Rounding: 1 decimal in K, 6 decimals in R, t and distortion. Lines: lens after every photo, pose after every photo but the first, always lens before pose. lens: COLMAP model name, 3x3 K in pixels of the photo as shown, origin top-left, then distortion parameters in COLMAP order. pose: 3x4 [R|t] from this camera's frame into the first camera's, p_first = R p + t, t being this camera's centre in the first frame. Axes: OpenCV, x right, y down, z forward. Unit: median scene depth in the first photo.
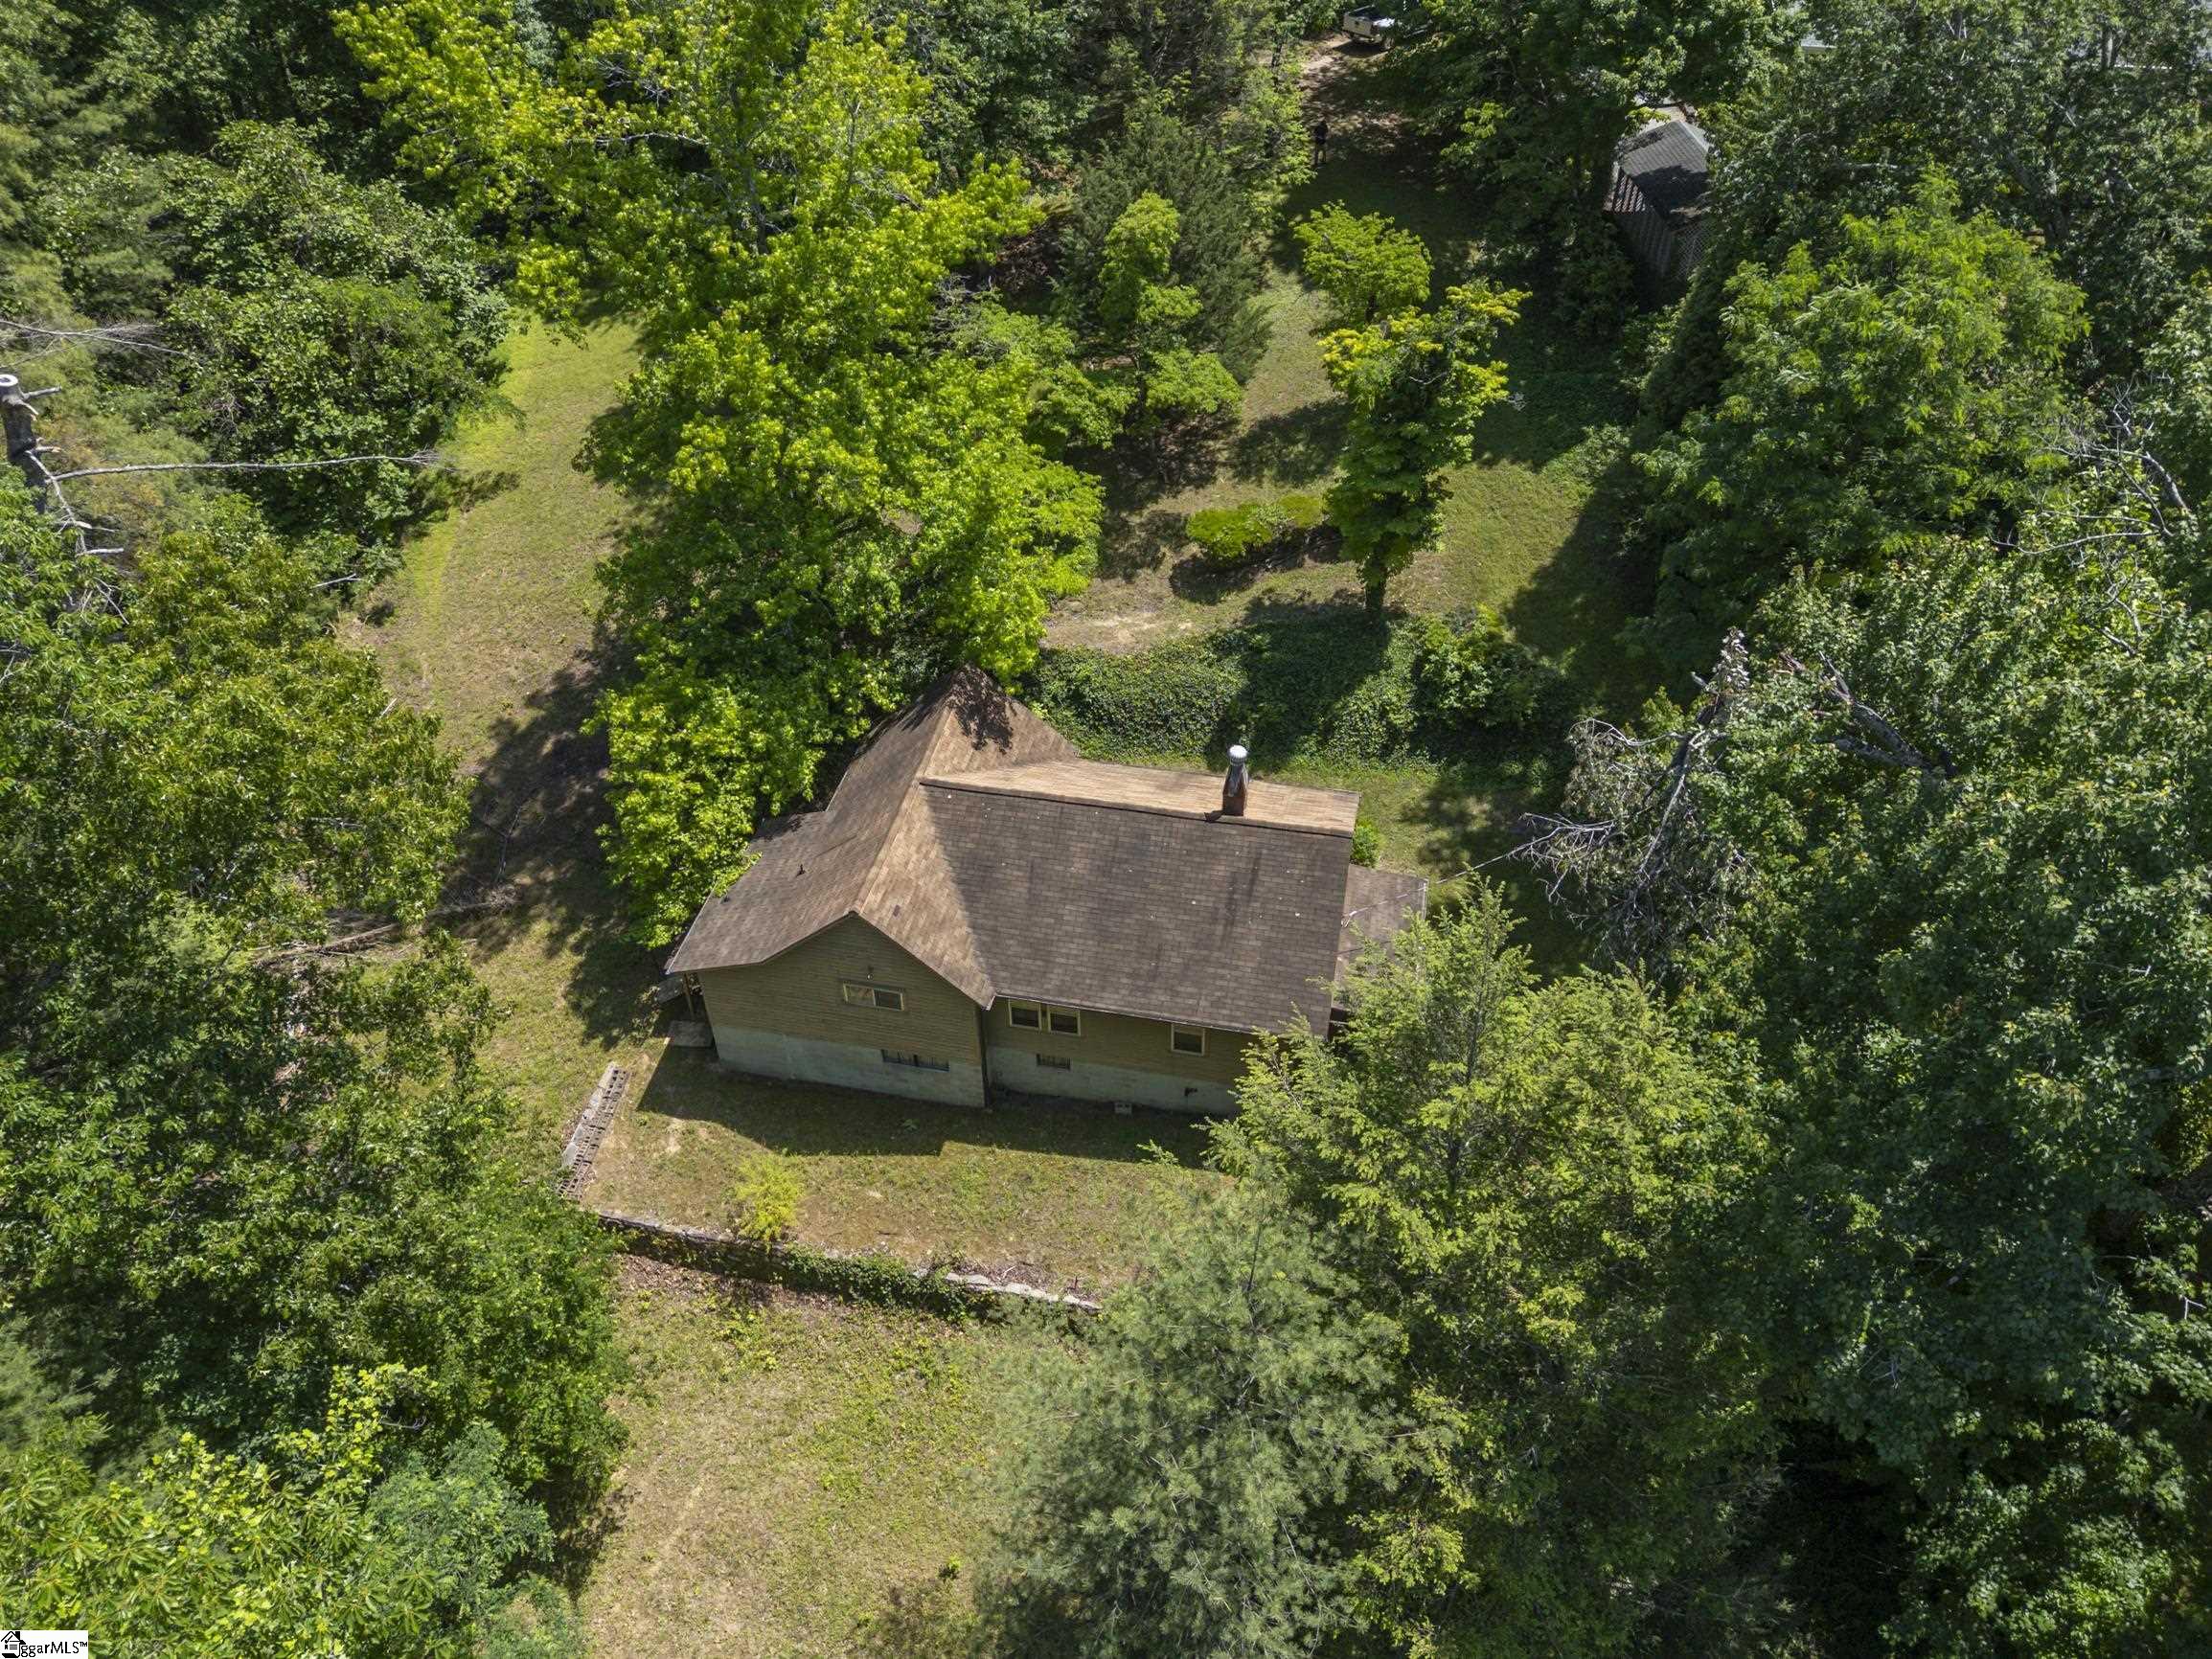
lens RADIAL K [[1559.9, 0, 1100.5], [0, 1559.9, 827.2], [0, 0, 1]] dist [0.105448, -0.120054]
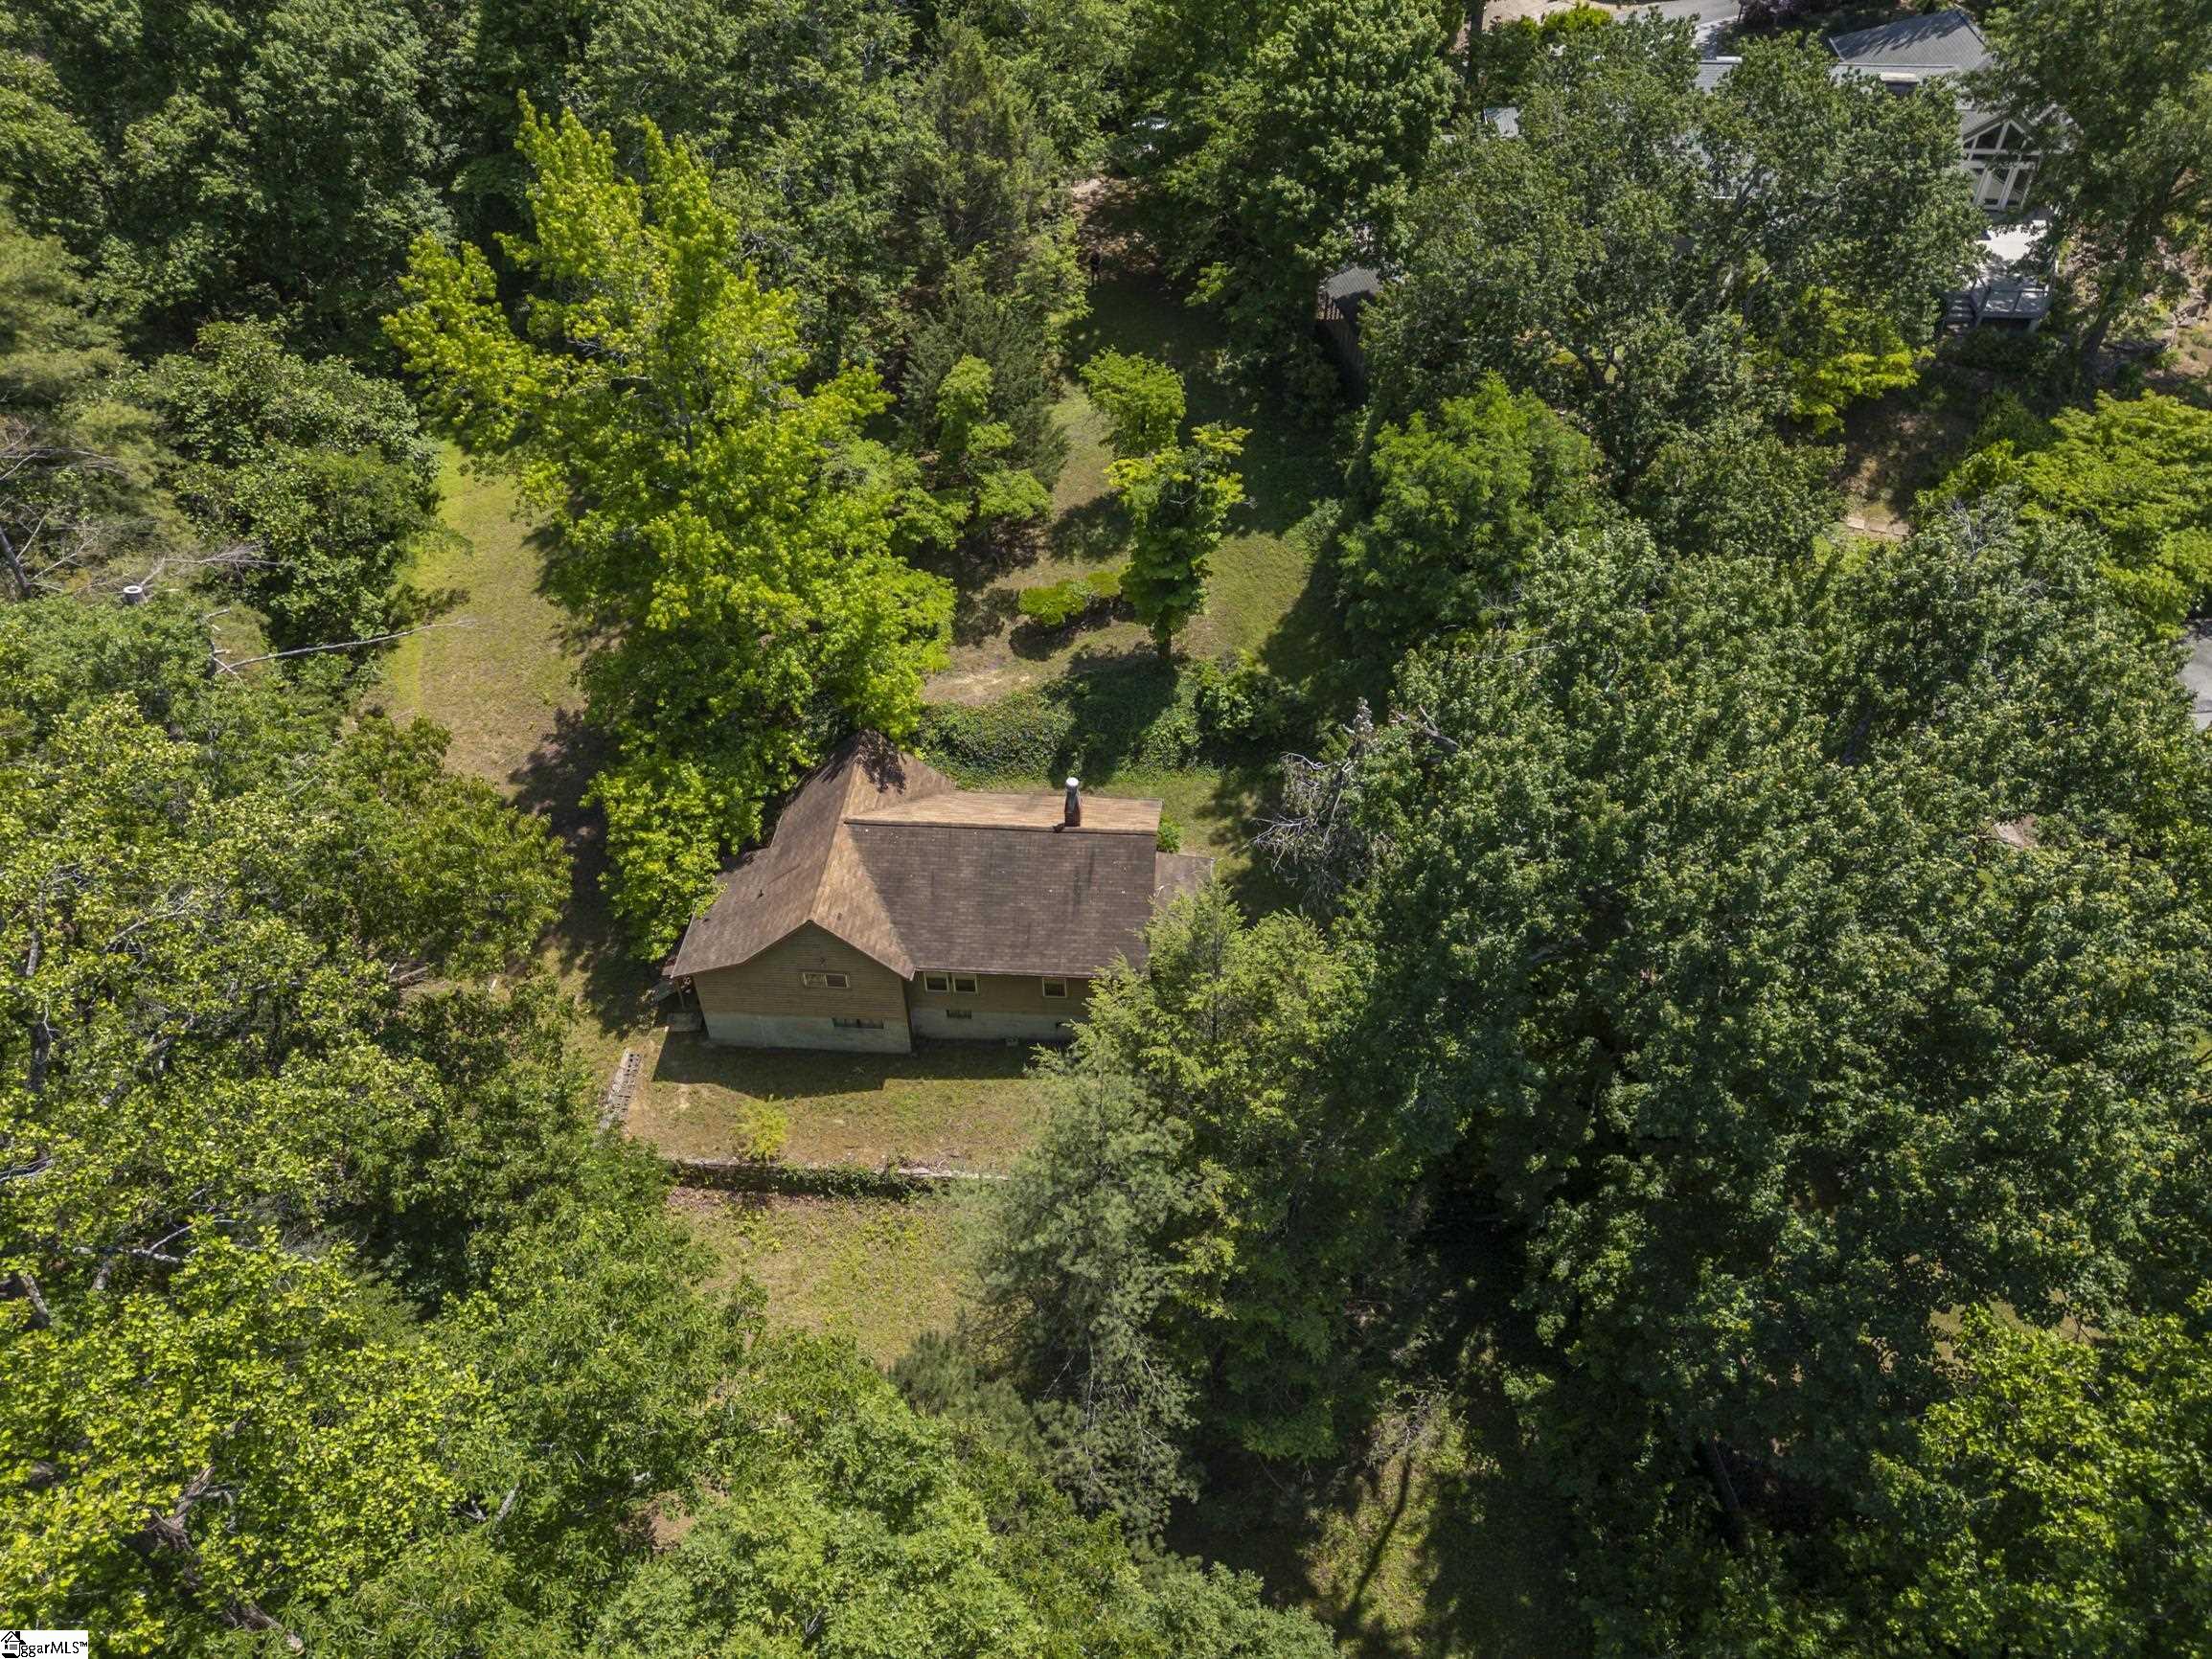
lens RADIAL K [[1559.9, 0, 1100.5], [0, 1559.9, 827.2], [0, 0, 1]] dist [0.105448, -0.120054]
pose [[0.991444, -0.088732, 0.095740, -0.023030], [0.087279, 0.995998, 0.019269, -0.029525], [-0.097067, -0.010748, 0.995220, -0.374938]]
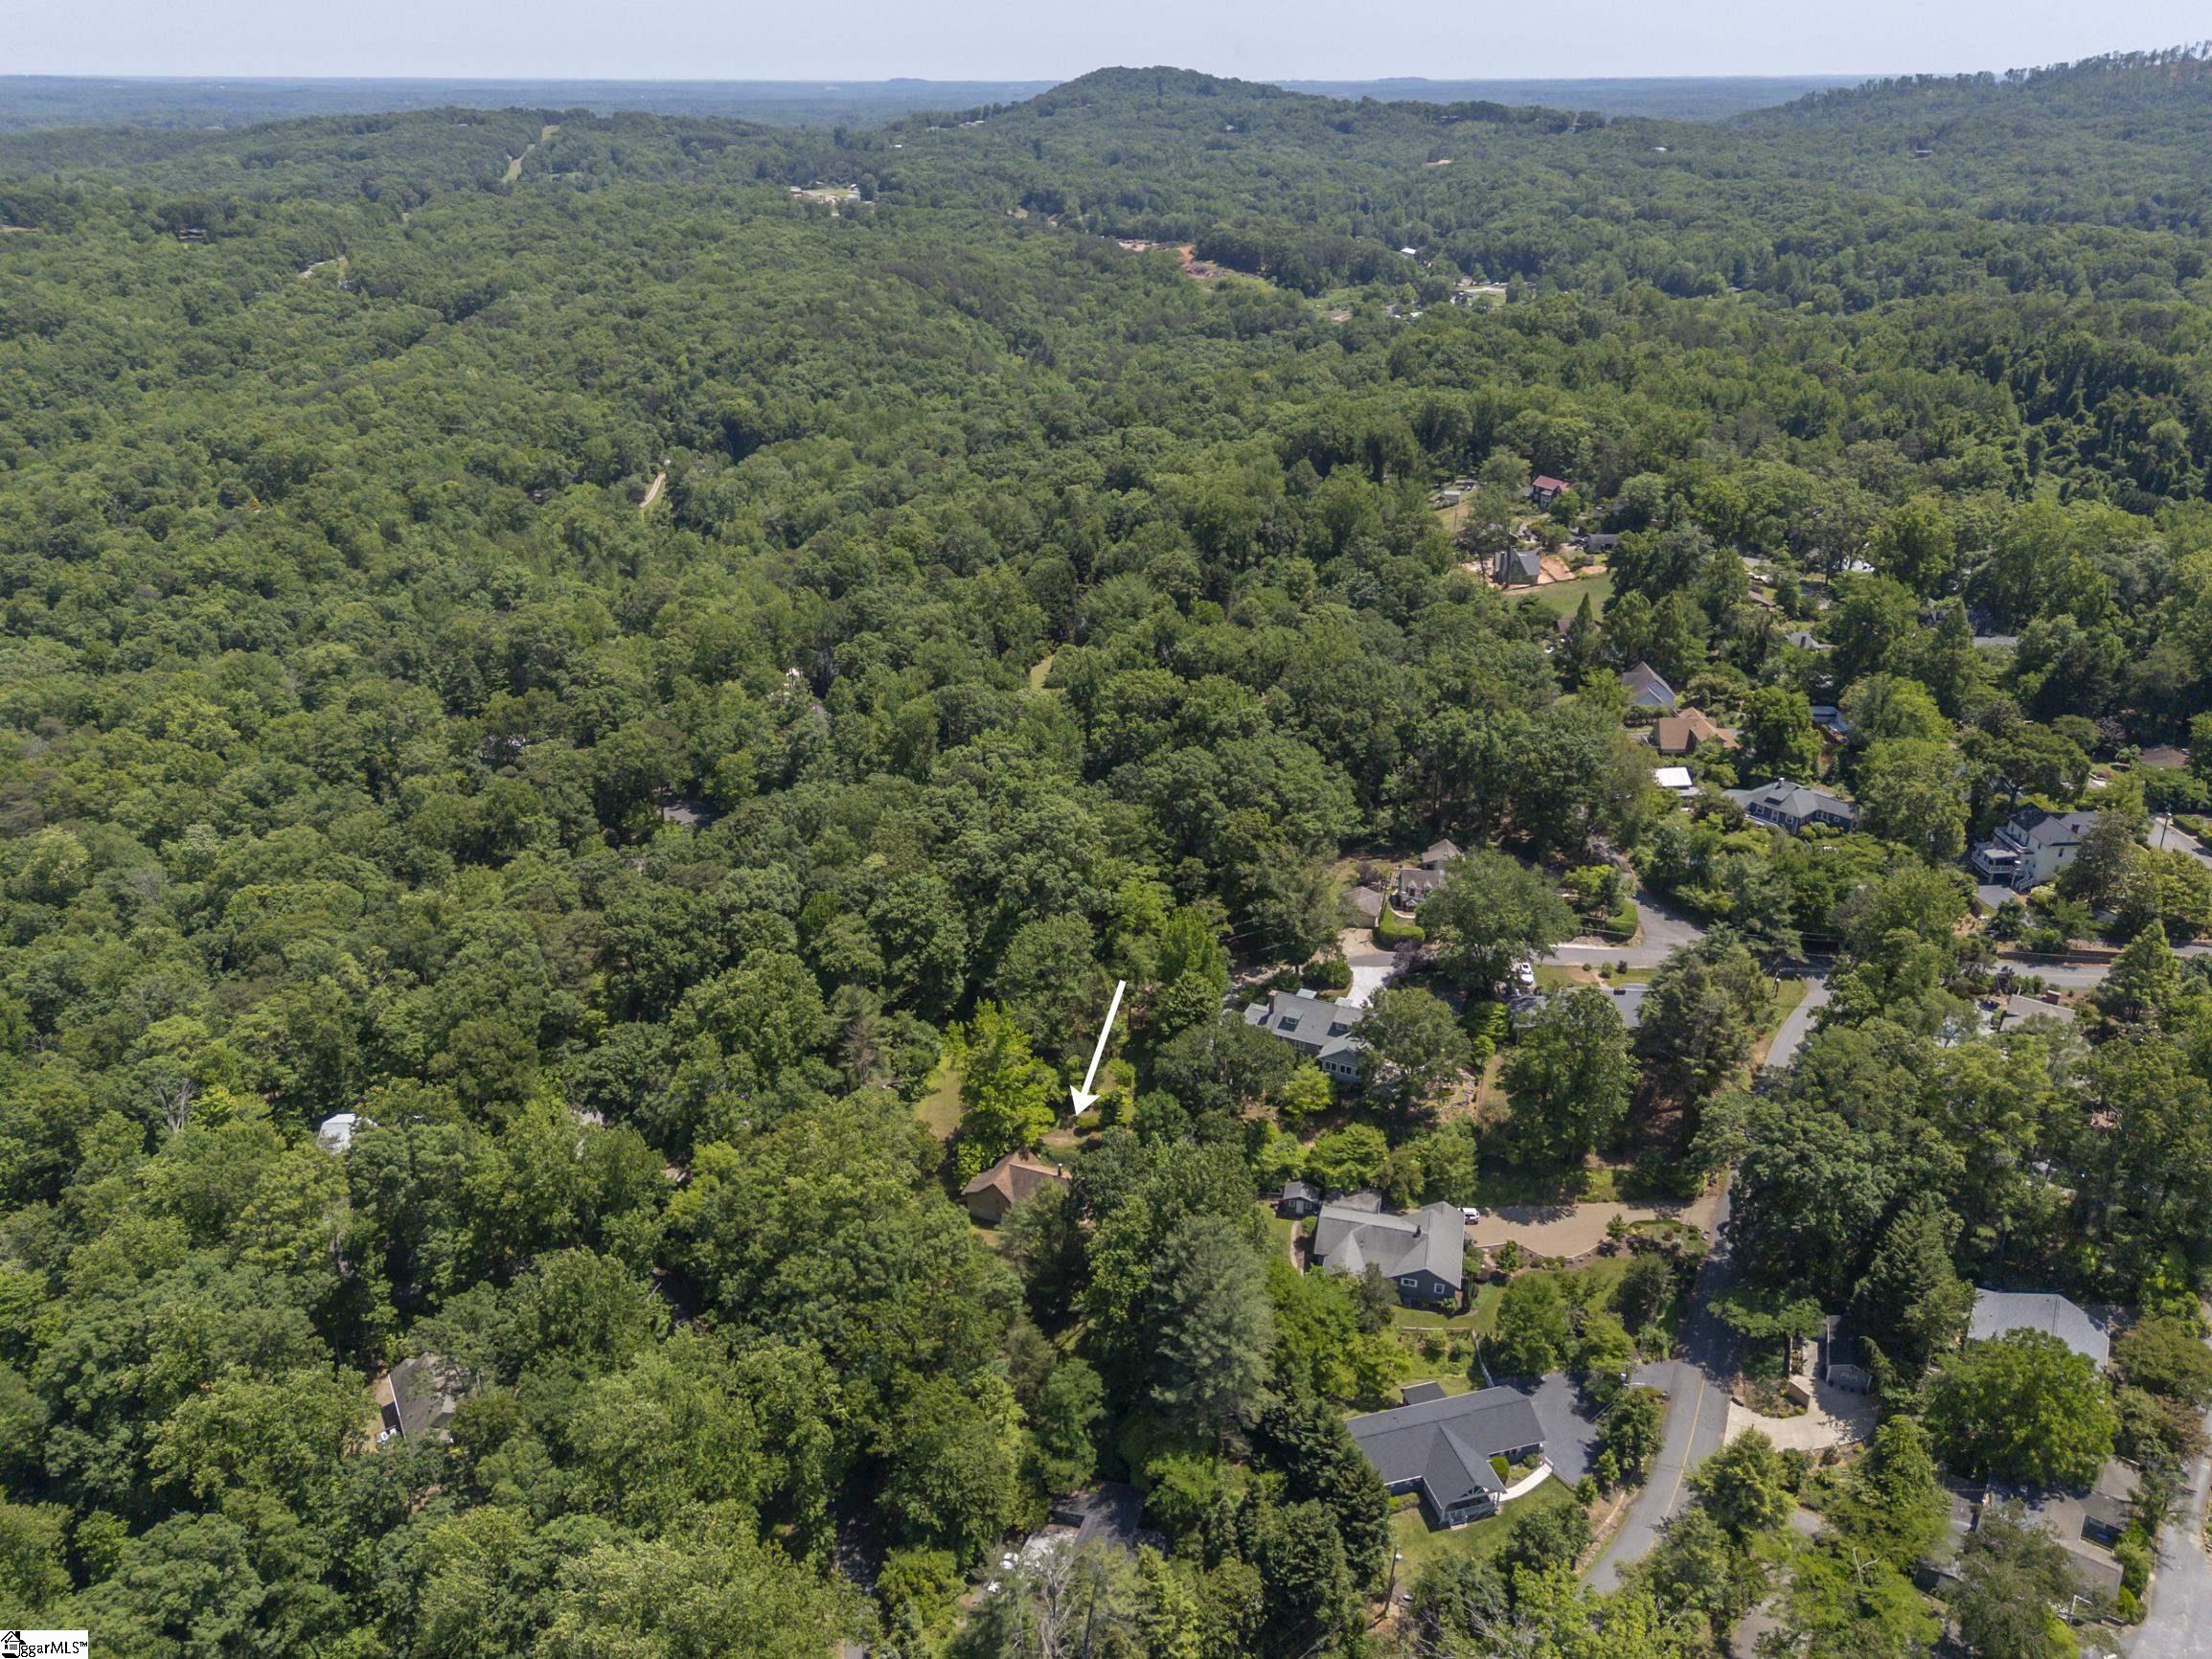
lens RADIAL K [[1559.9, 0, 1100.5], [0, 1559.9, 827.2], [0, 0, 1]] dist [0.105448, -0.120054]
pose [[0.981665, 0.083514, -0.171346, 1.048919], [-0.130629, 0.949387, -0.285658, 0.378364], [0.138817, 0.302804, 0.942889, -4.548629]]
